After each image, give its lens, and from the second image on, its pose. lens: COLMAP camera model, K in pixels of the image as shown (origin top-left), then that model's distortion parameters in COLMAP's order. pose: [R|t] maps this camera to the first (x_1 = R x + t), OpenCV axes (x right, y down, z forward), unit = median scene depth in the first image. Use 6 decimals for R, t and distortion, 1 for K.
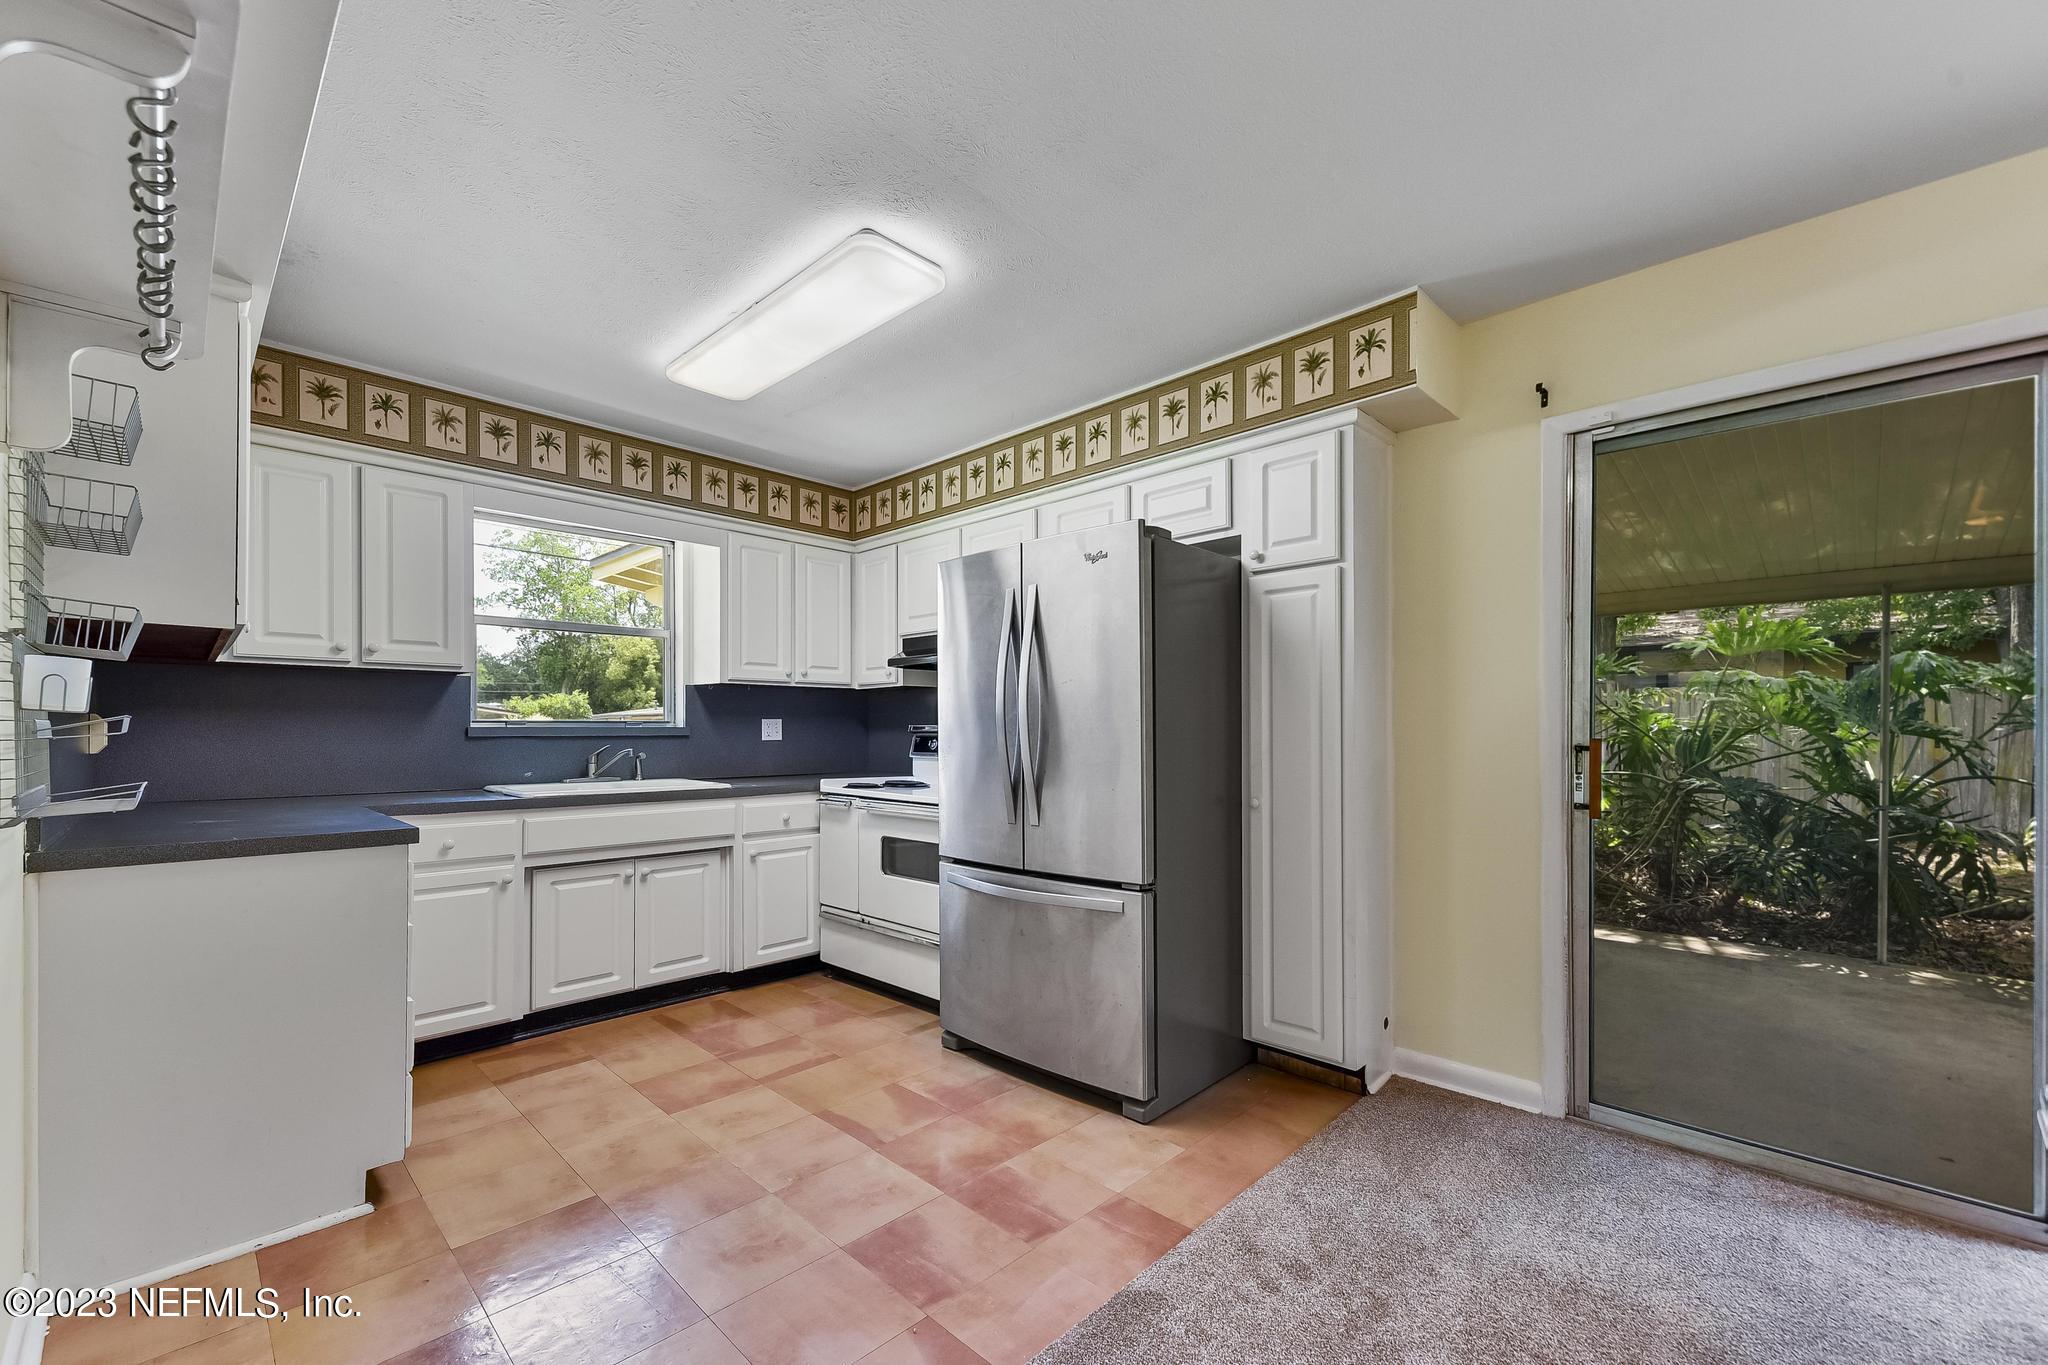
lens RADIAL K [[812.6, 0, 1015.7], [0, 812.6, 726.9], [0, 0, 1]] dist [0.006378, -0.000751]
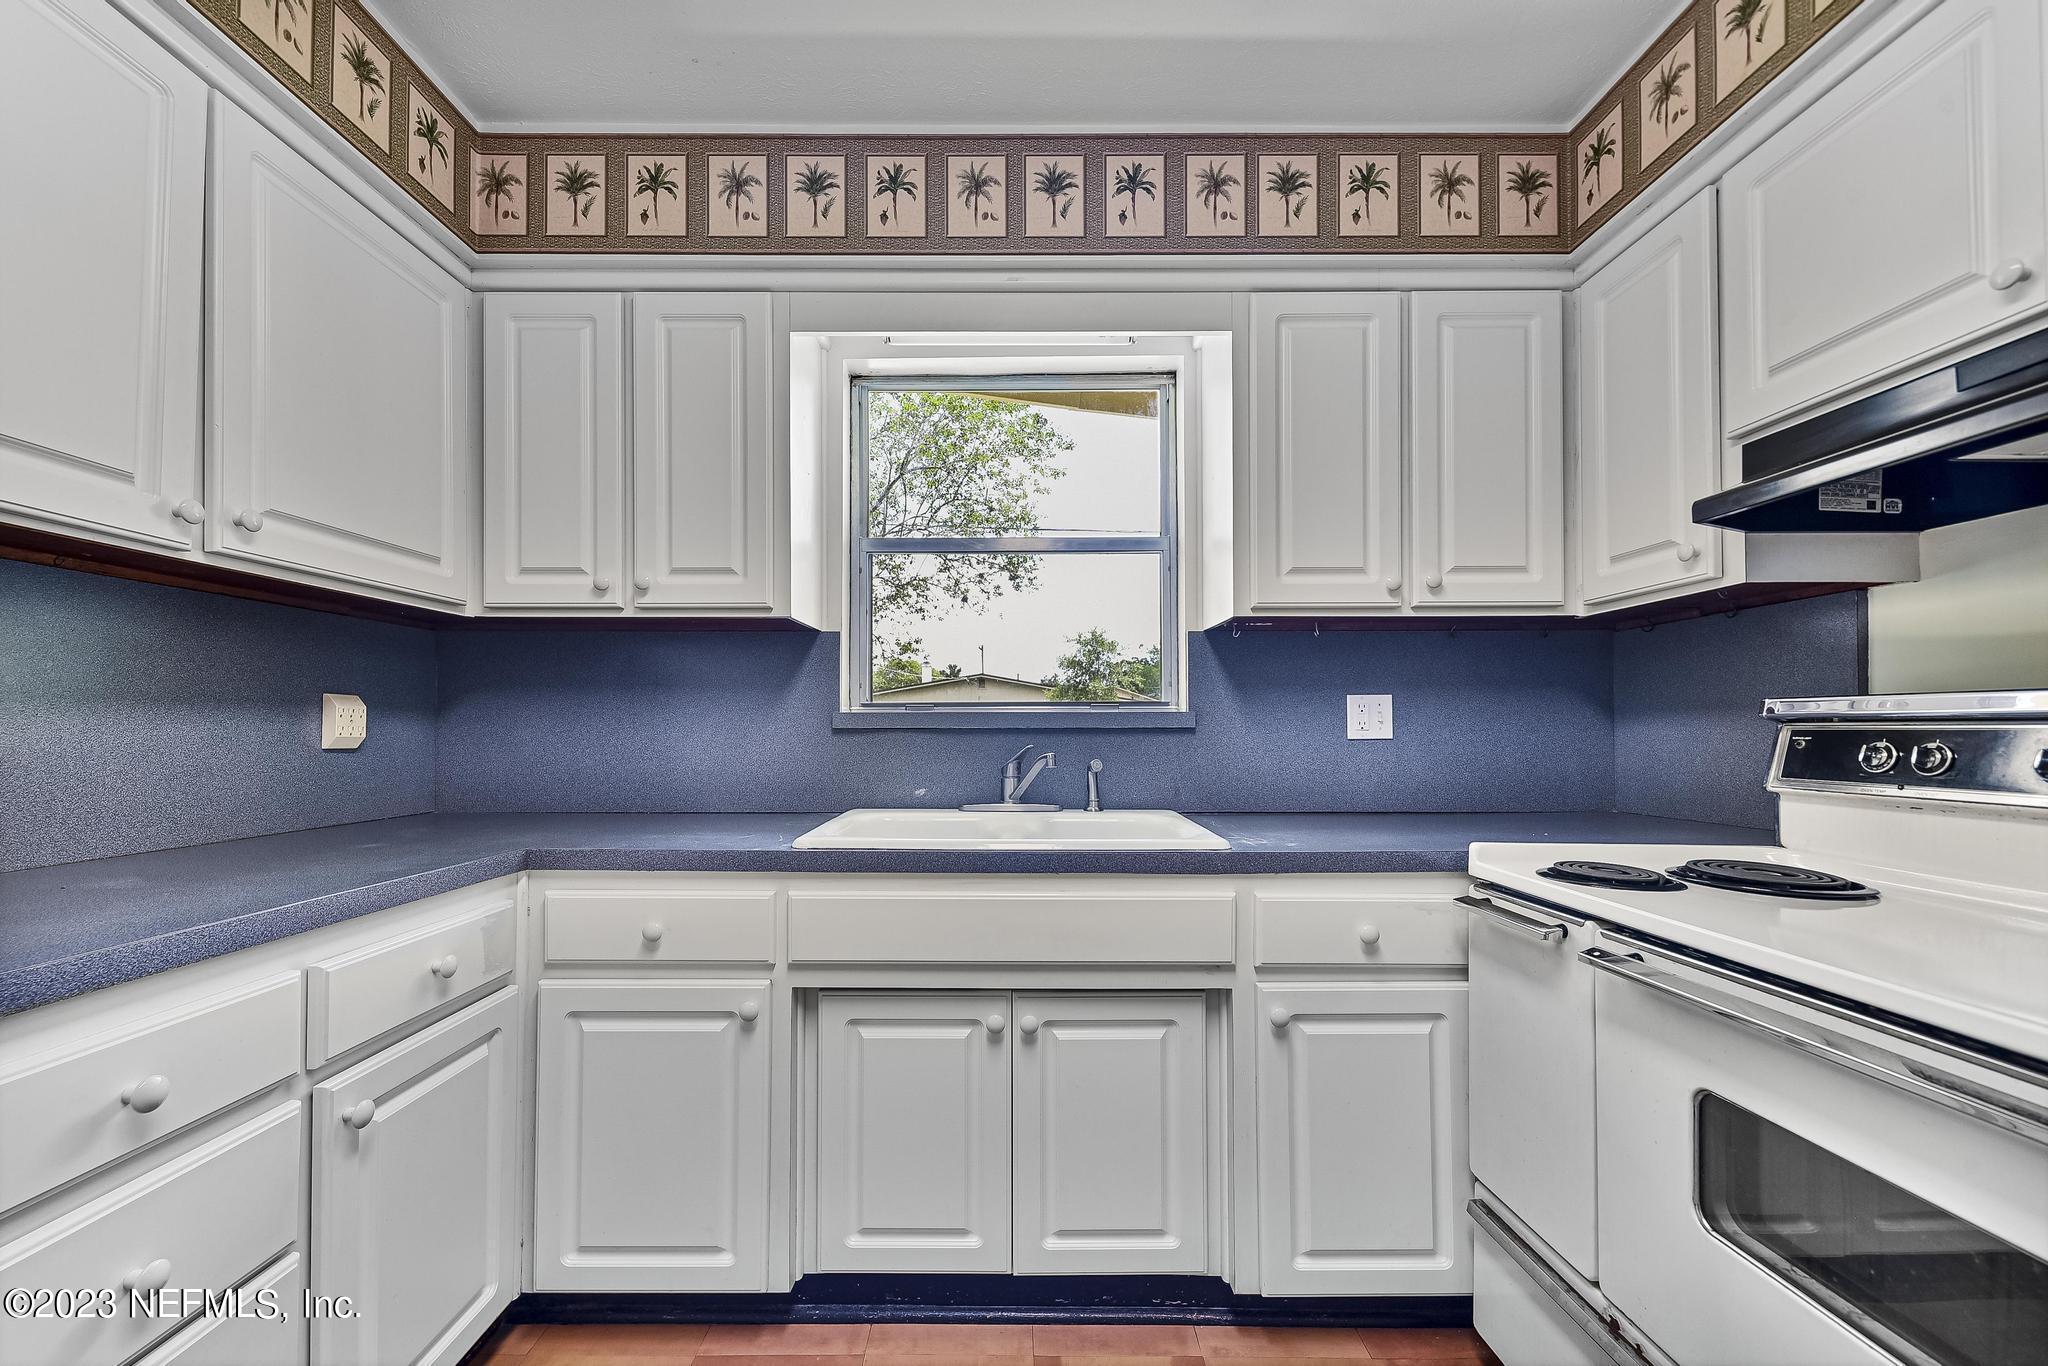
lens RADIAL K [[812.6, 0, 1015.8], [0, 812.6, 720.3], [0, 0, 1]] dist [0.006378, -0.000751]
pose [[0.697636, -0.007335, -0.716415, -0.116468], [0.003263, 0.999970, -0.007060, 0.009377], [0.716445, 0.002588, 0.697638, 0.591253]]
